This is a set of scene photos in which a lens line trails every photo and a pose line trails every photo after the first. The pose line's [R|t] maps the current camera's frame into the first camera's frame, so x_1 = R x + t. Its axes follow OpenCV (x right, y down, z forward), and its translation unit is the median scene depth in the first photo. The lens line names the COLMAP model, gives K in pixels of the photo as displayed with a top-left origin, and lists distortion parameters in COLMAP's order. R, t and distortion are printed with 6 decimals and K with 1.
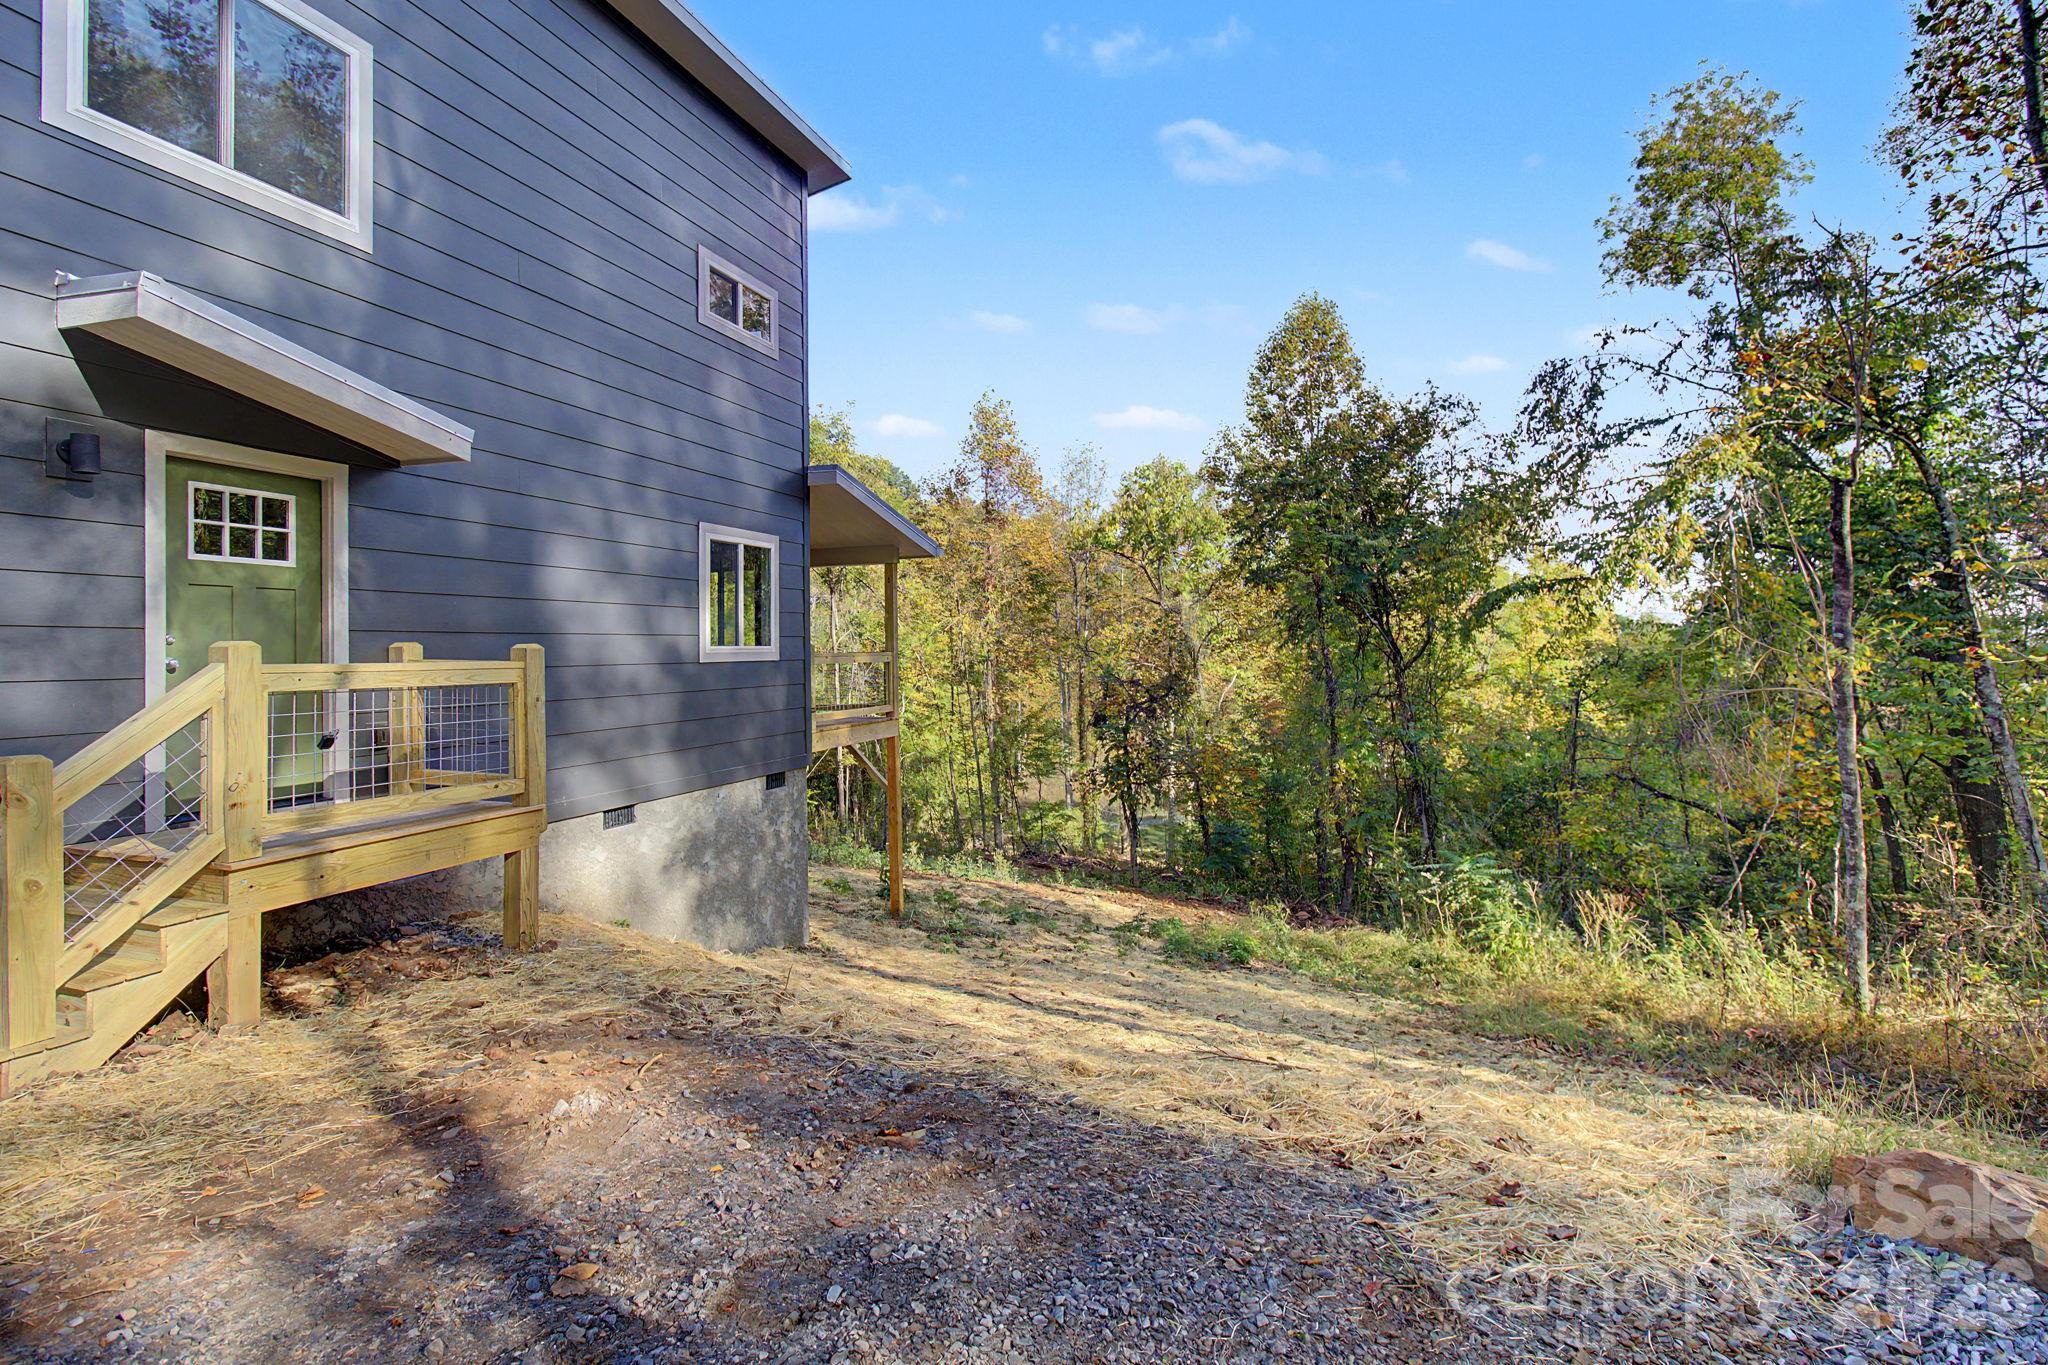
lens RADIAL K [[963.1, 0, 1029.0], [0, 963.1, 641.0], [0, 0, 1]] dist [0.001171, 0.002016]
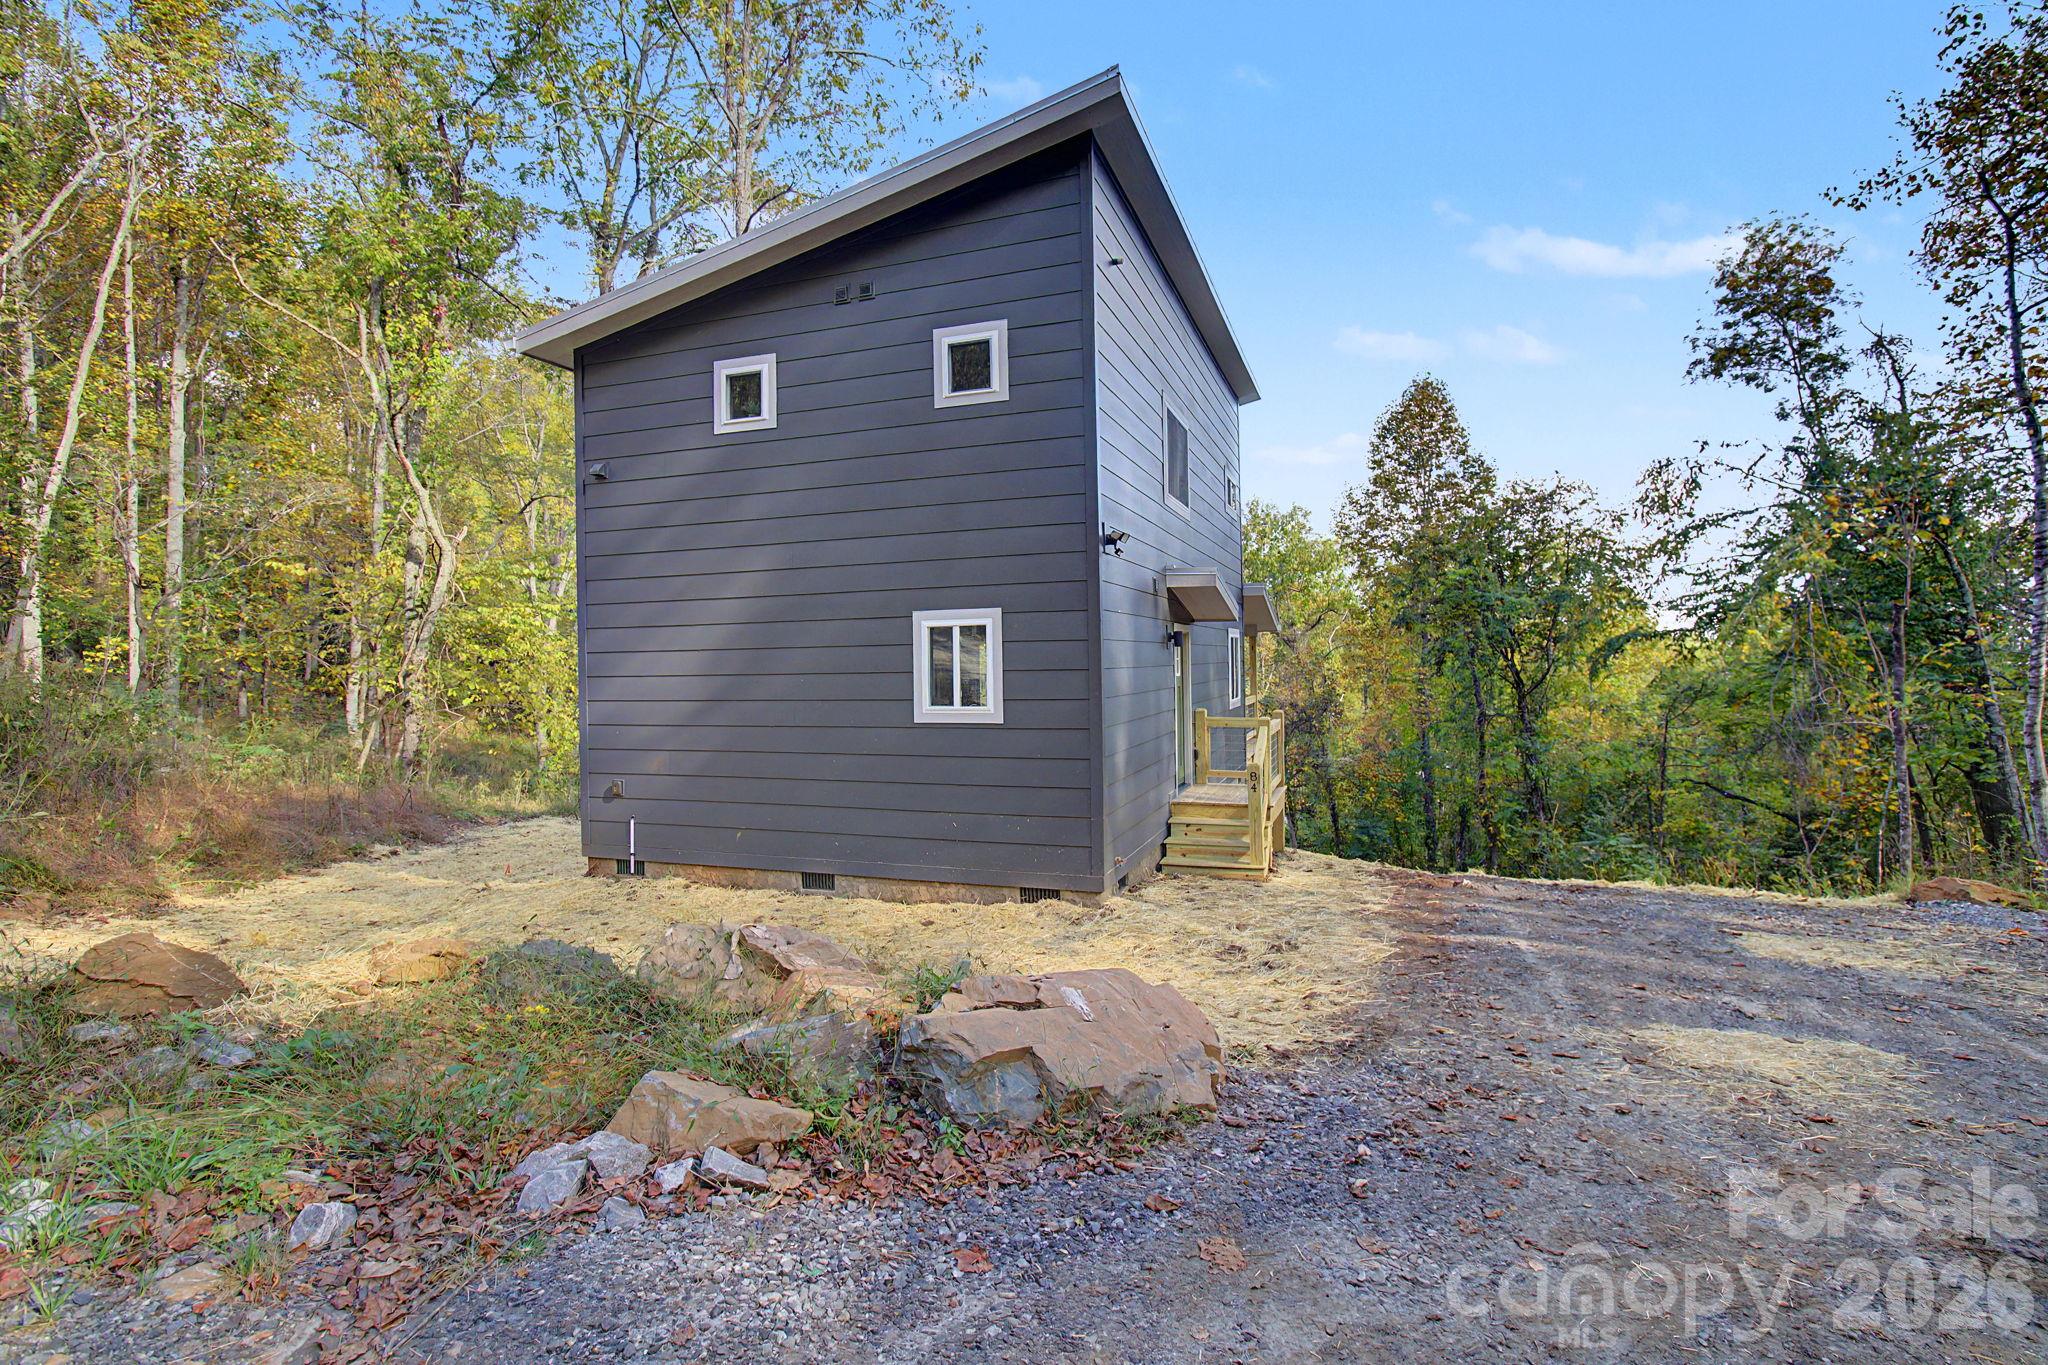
lens RADIAL K [[963.1, 0, 1028.0], [0, 963.1, 664.3], [0, 0, 1]] dist [0.001171, 0.002016]
pose [[0.999852, -0.003657, -0.016826, -0.467626], [0.003842, 0.999932, 0.011026, -0.053613], [0.016784, -0.011089, 0.999798, -0.514390]]
